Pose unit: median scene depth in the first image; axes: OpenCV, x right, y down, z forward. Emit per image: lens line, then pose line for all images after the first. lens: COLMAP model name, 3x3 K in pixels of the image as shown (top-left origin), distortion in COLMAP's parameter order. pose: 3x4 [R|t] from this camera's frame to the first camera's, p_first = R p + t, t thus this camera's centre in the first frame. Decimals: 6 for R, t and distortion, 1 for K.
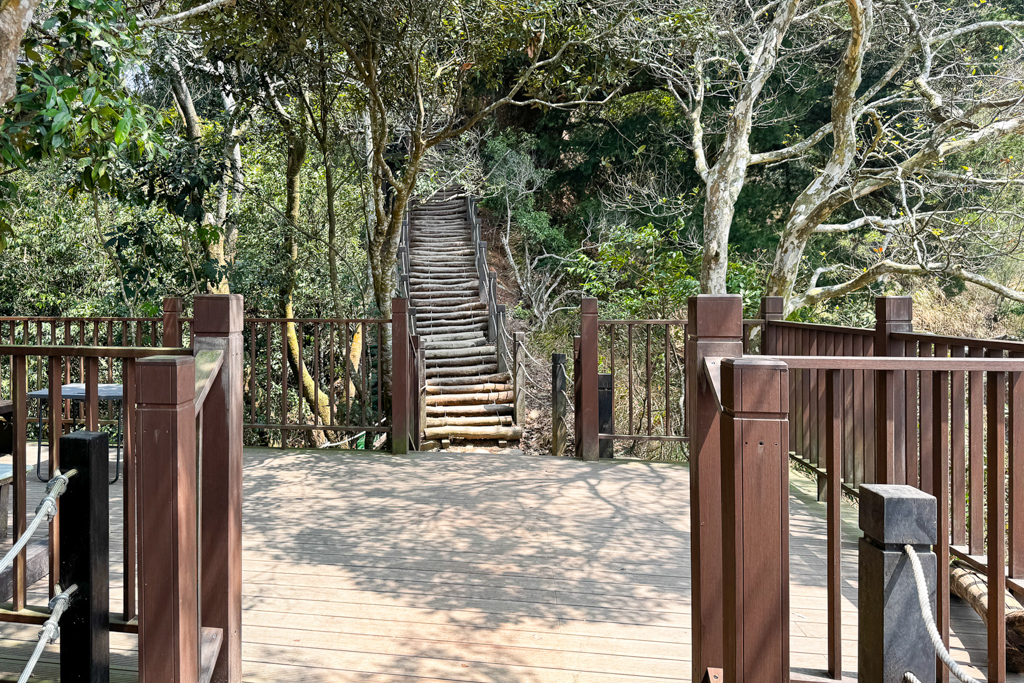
lens RADIAL K [[706.6, 0, 515.3], [0, 706.6, 336.9], [0, 0, 1]] dist [-0.000205, -0.000212]
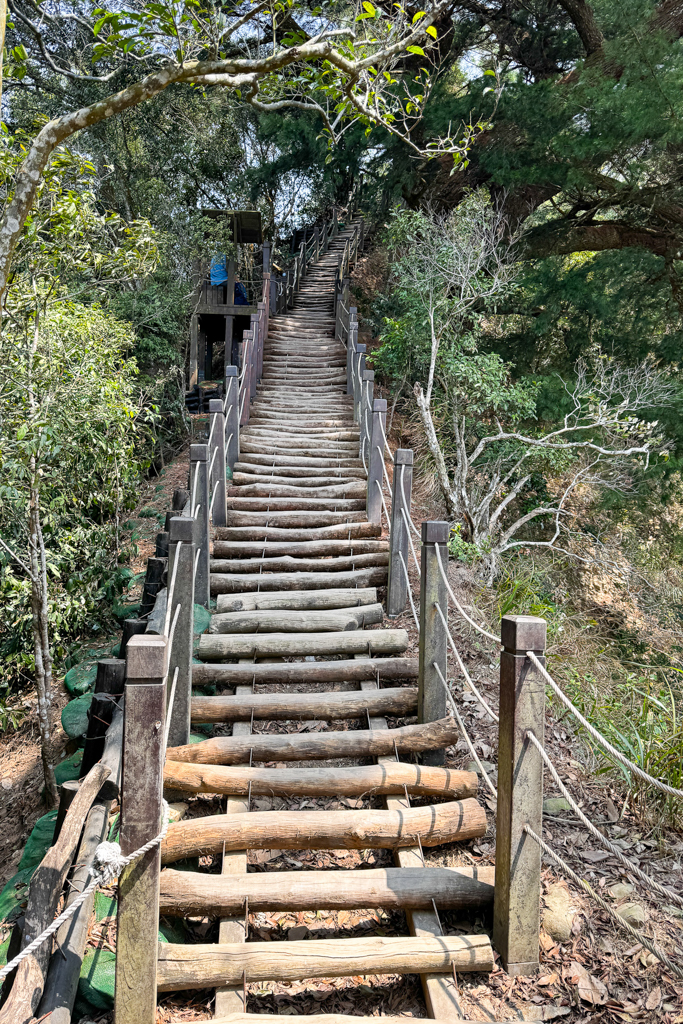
lens RADIAL K [[706.6, 0, 341.2], [0, 706.6, 510.9], [0, 0, 1]] dist [-0.000205, -0.000212]
pose [[0.996869, 0.039921, -0.068256, -0.035144], [-0.045438, 0.995655, -0.081281, -0.016601], [0.064714, 0.084128, 0.994351, 0.504456]]
